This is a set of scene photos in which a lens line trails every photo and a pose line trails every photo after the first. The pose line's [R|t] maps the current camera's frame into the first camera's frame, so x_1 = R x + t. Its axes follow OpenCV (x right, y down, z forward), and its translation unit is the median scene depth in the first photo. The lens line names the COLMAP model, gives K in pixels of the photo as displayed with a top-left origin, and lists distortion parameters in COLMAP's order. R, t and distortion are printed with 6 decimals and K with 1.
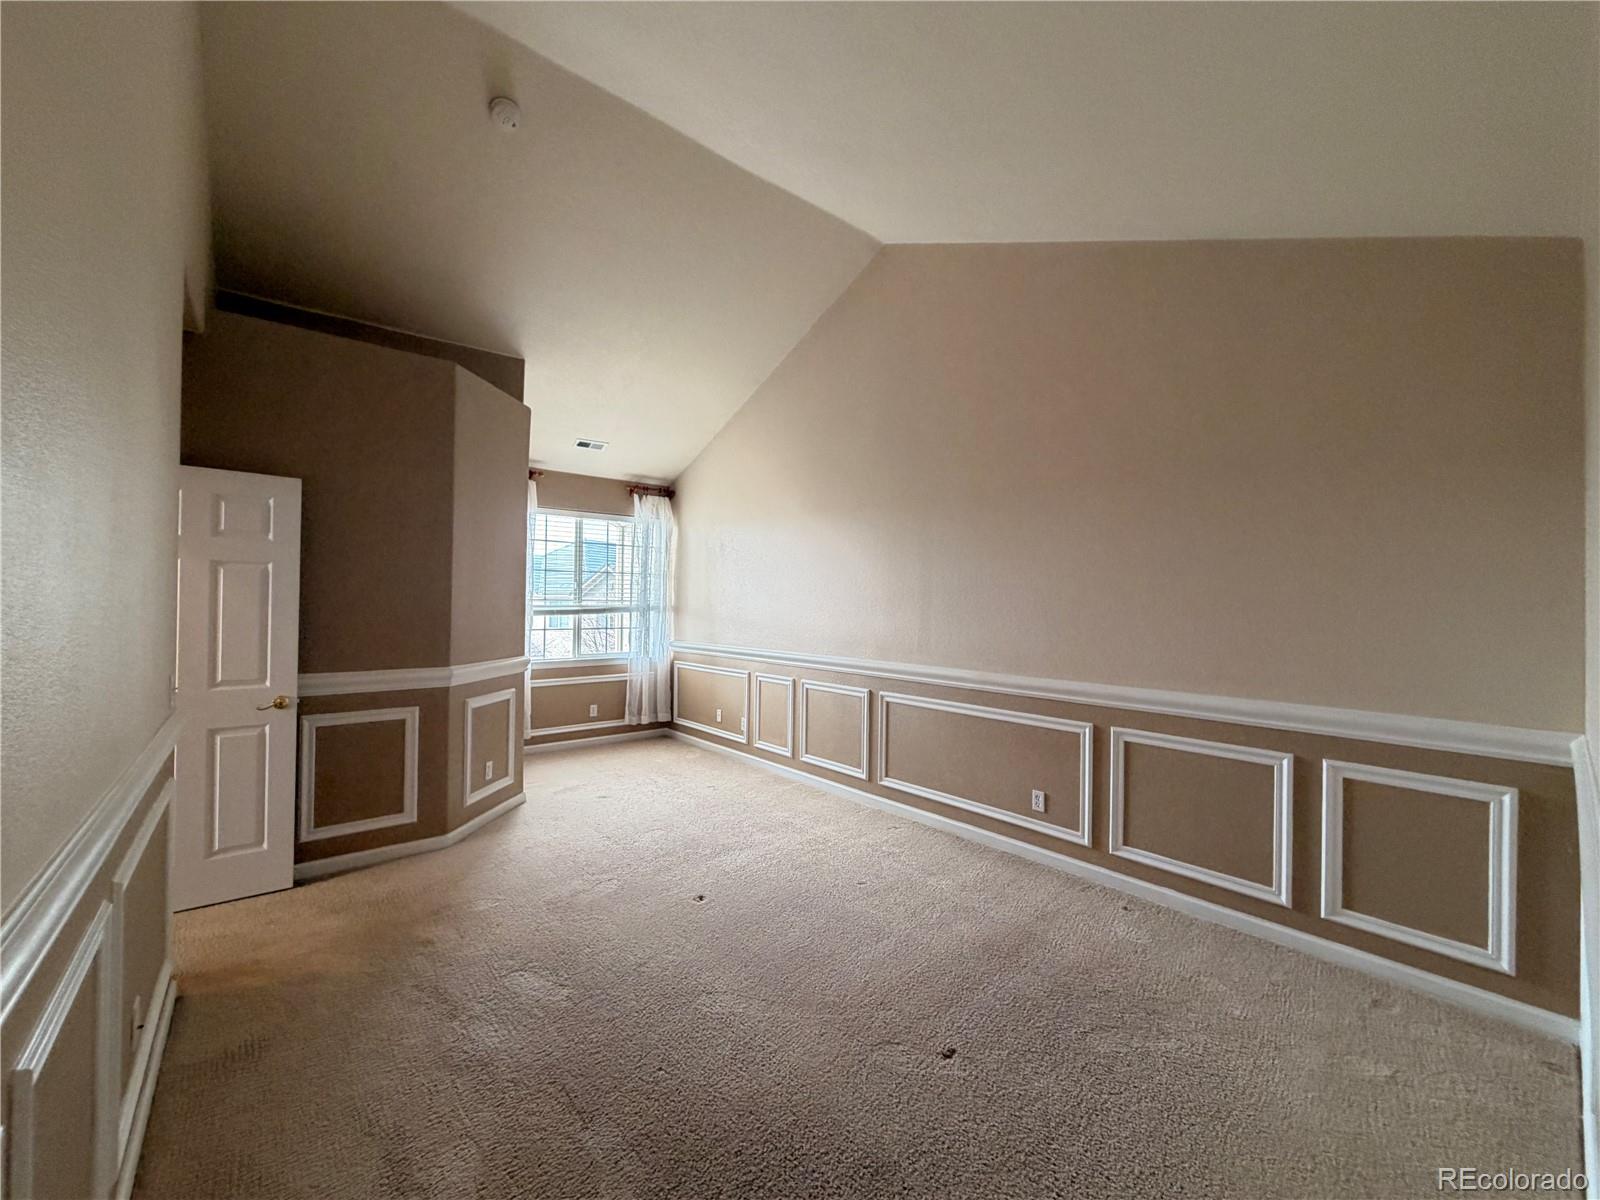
lens RADIAL K [[640.2, 0, 798.6], [0, 640.2, 596.8], [0, 0, 1]] dist [0.000997, -0.000125]
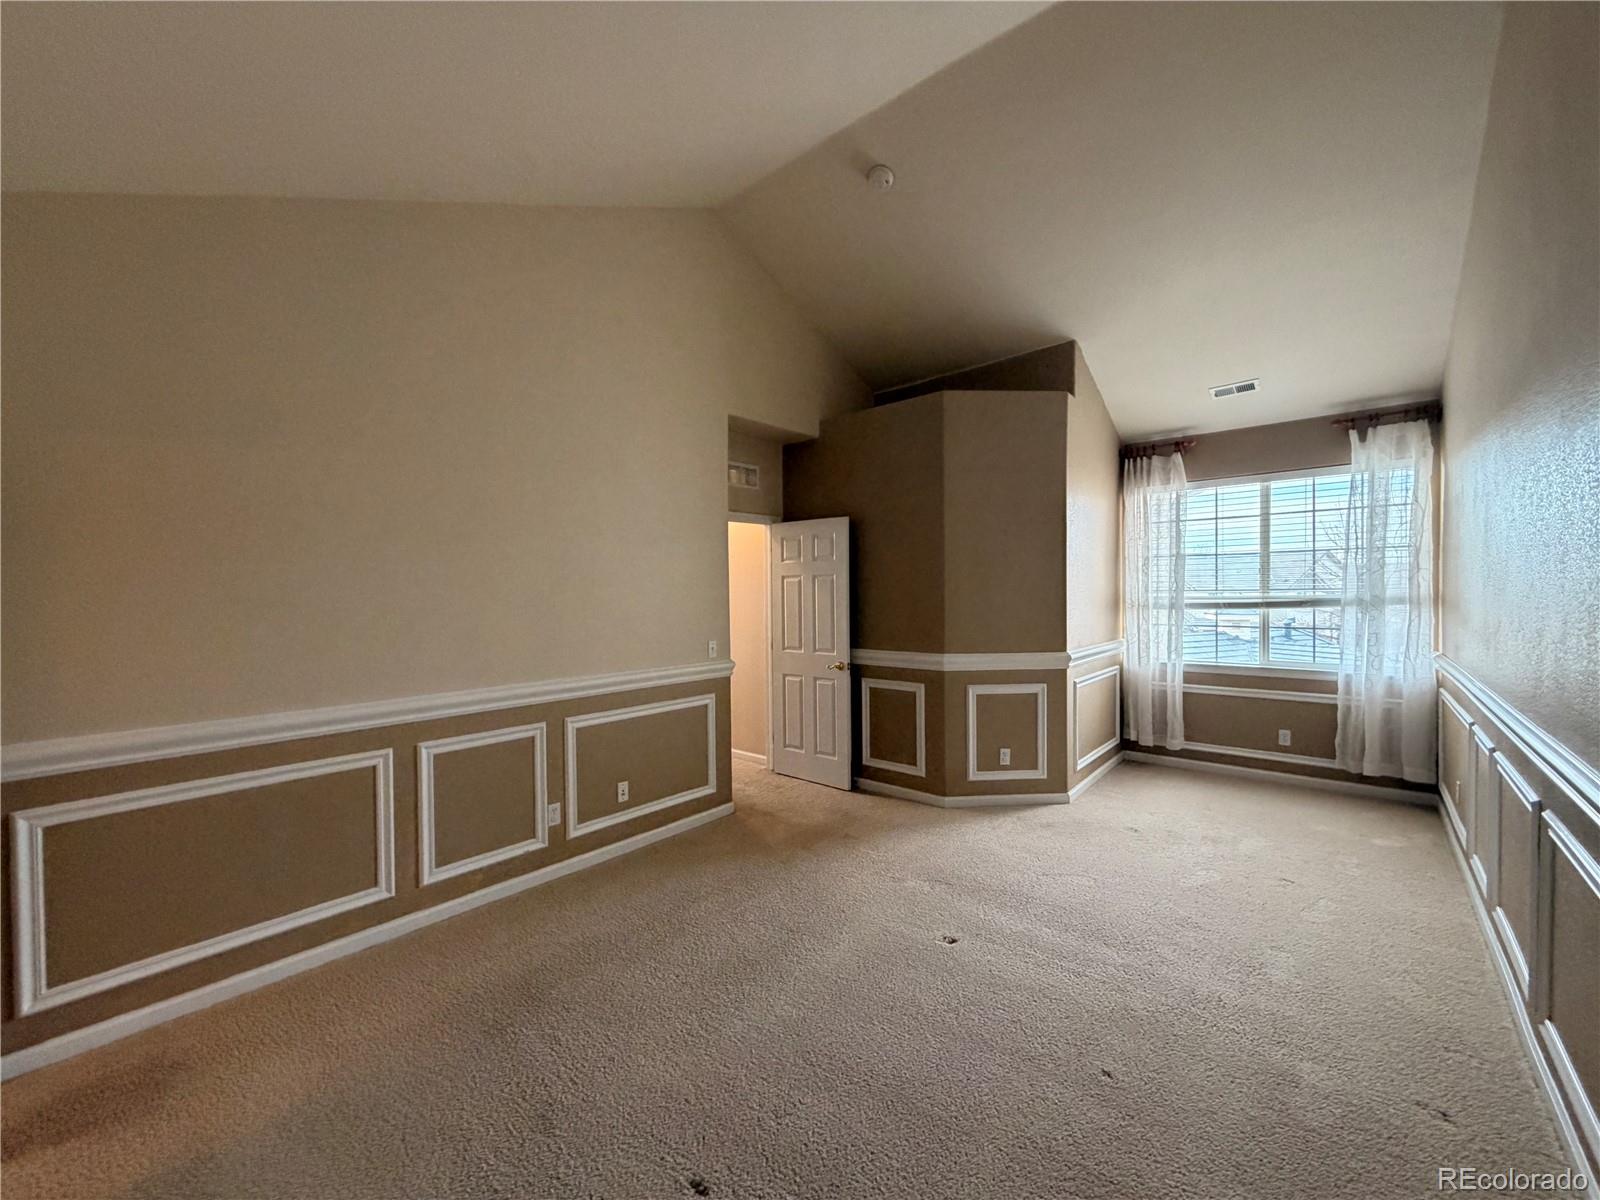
lens RADIAL K [[640.2, 0, 798.6], [0, 640.2, 596.8], [0, 0, 1]] dist [0.000997, -0.000125]
pose [[0.154126, -0.003392, -0.988045, 0.457494], [0.025727, 0.999669, 0.000582, -0.001710], [0.987716, -0.025510, 0.154162, 0.455169]]
